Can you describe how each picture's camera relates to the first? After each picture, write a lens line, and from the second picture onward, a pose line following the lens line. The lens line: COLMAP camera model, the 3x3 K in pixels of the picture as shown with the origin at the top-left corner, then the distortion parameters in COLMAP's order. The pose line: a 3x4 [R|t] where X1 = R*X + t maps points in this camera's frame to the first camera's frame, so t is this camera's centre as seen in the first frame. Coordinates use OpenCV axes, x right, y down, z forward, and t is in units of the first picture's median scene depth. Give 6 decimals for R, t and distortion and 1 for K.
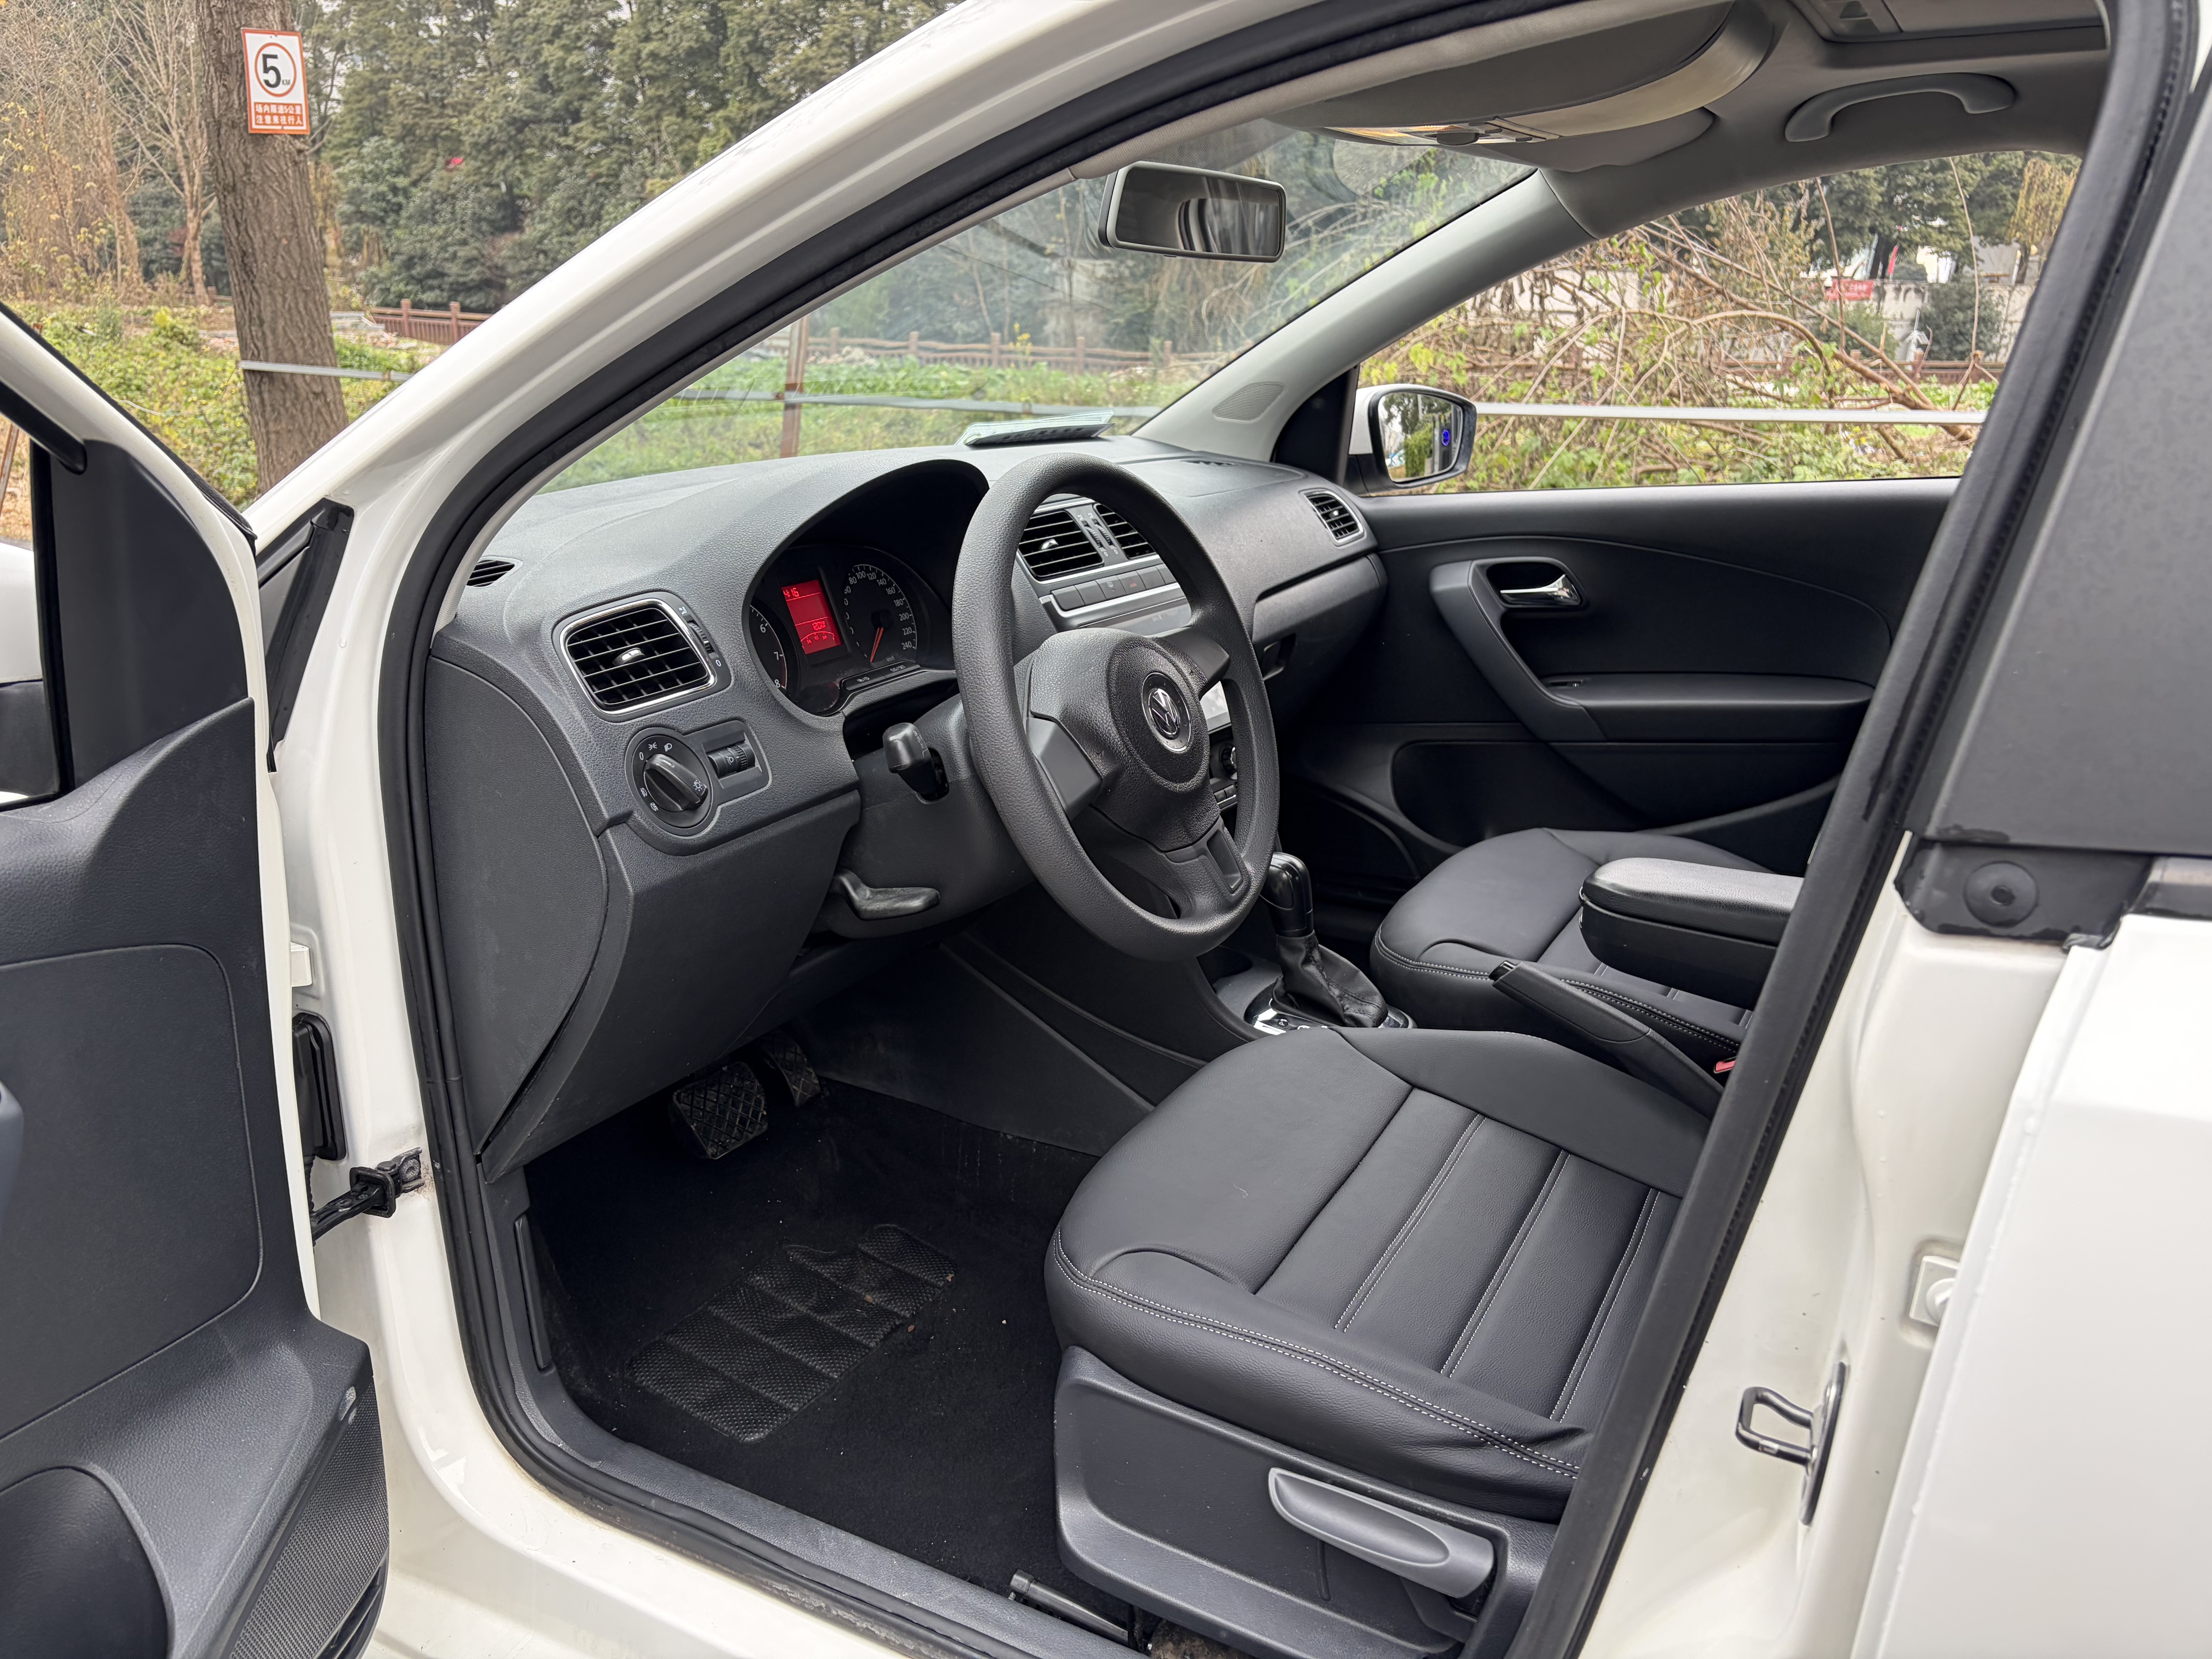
lens RADIAL K [[1674.2, 0, 1108.0], [0, 1674.2, 812.6], [0, 0, 1]] dist [0.046823, -0.044413]
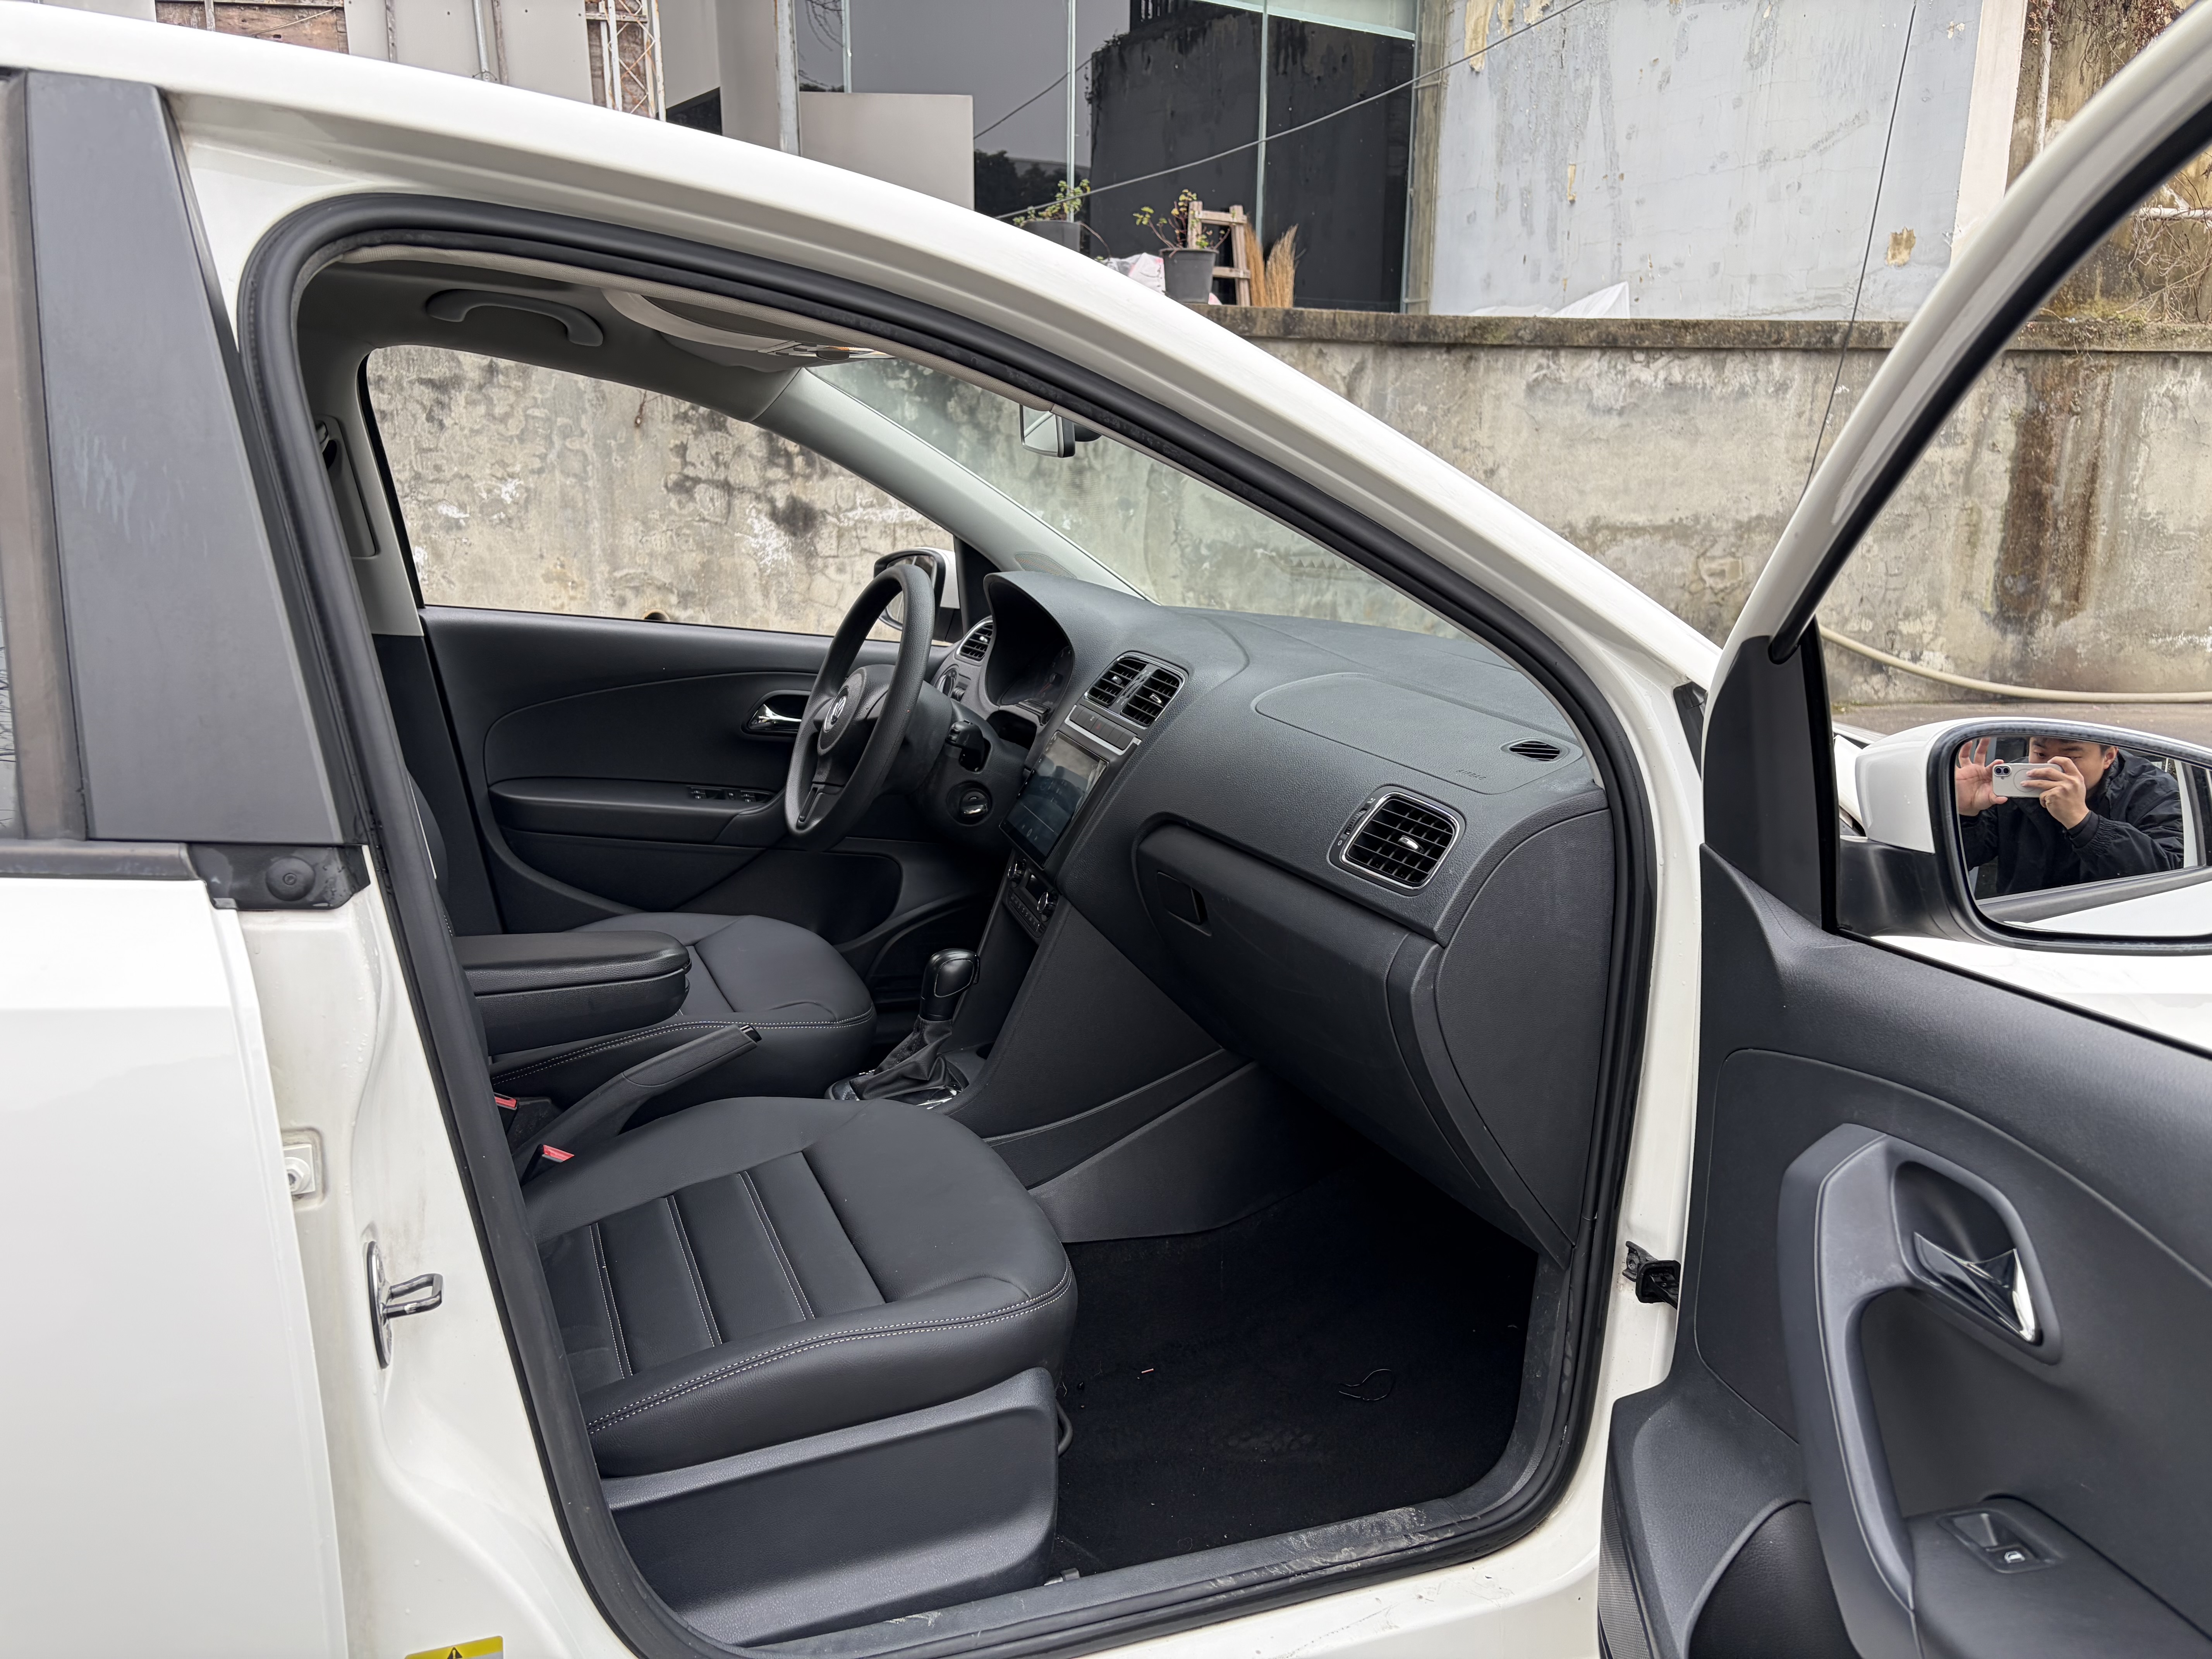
lens RADIAL K [[1674.2, 0, 1107.2], [0, 1674.2, 807.3], [0, 0, 1]] dist [0.046823, -0.044413]
pose [[-0.635929, 0.132881, -0.760222, 0.032323], [-0.258442, 0.891521, 0.372019, -0.018809], [0.727188, 0.433051, -0.532602, 0.059956]]
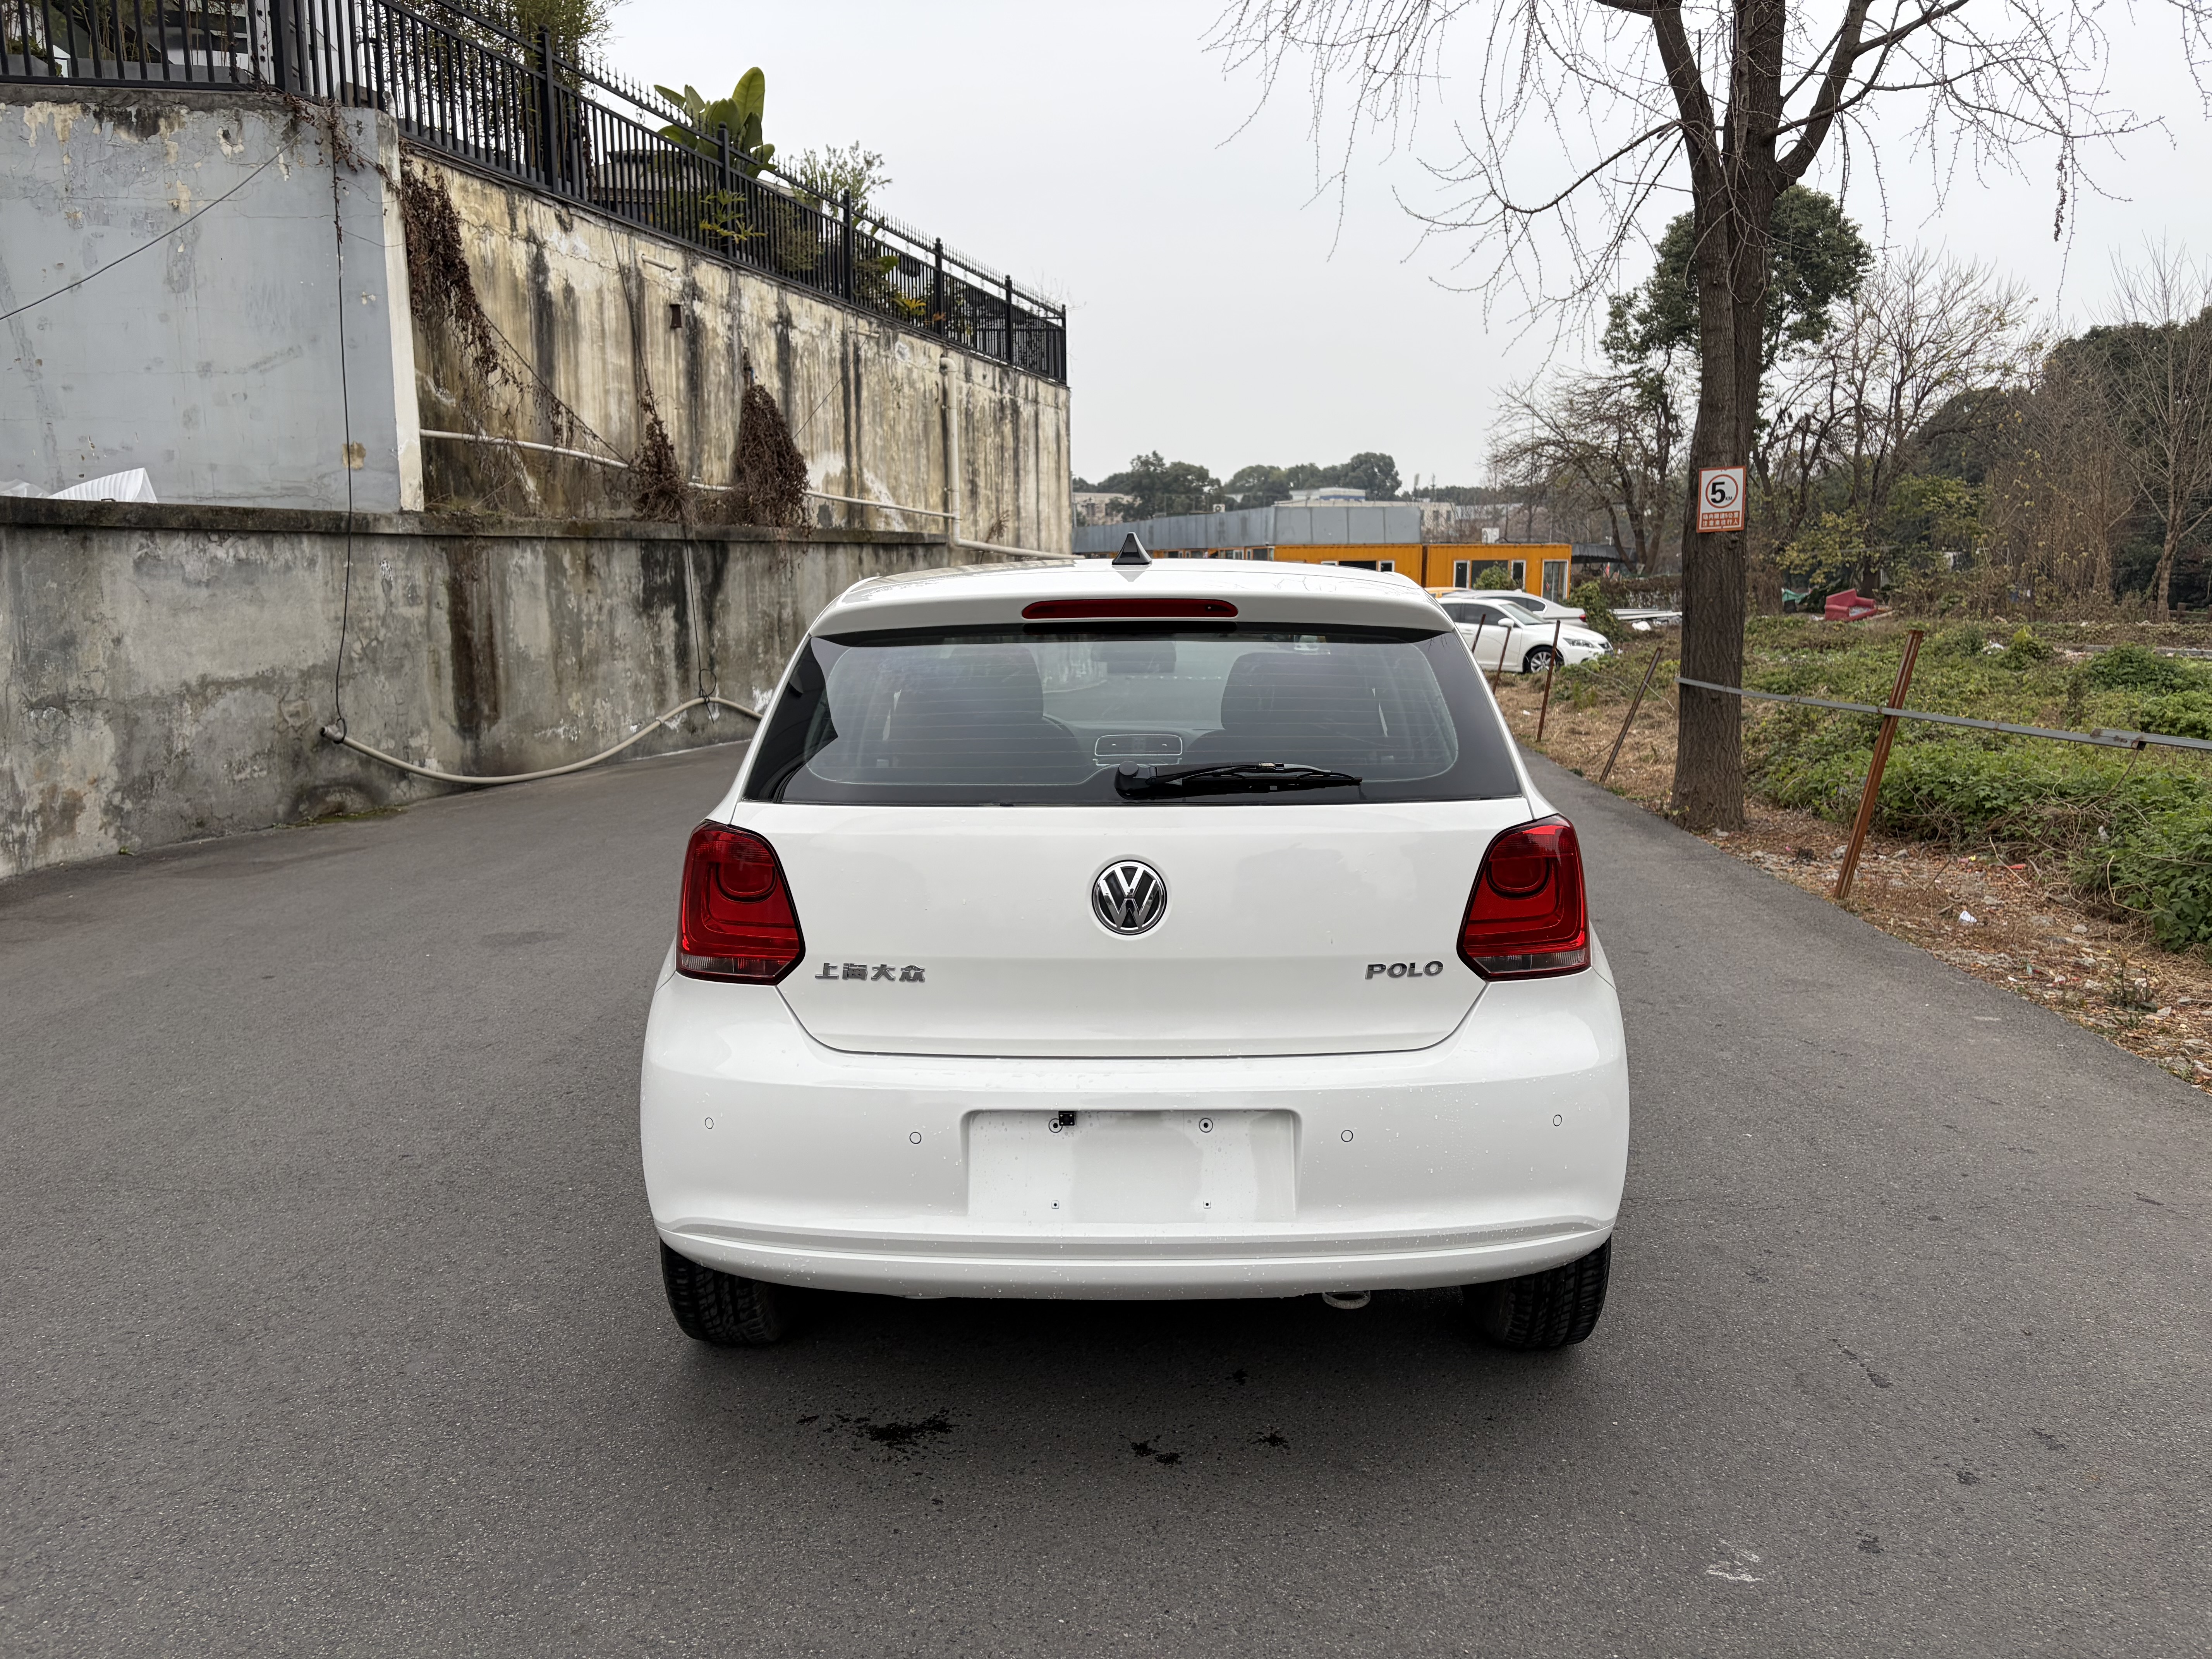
lens RADIAL K [[1674.2, 0, 1107.1], [0, 1674.2, 831.9], [0, 0, 1]] dist [0.046823, -0.044413]
pose [[0.458600, 0.111066, -0.881675, 0.099398], [-0.253104, 0.967390, -0.009788, 0.001369], [0.851836, 0.227644, 0.471756, -0.017137]]
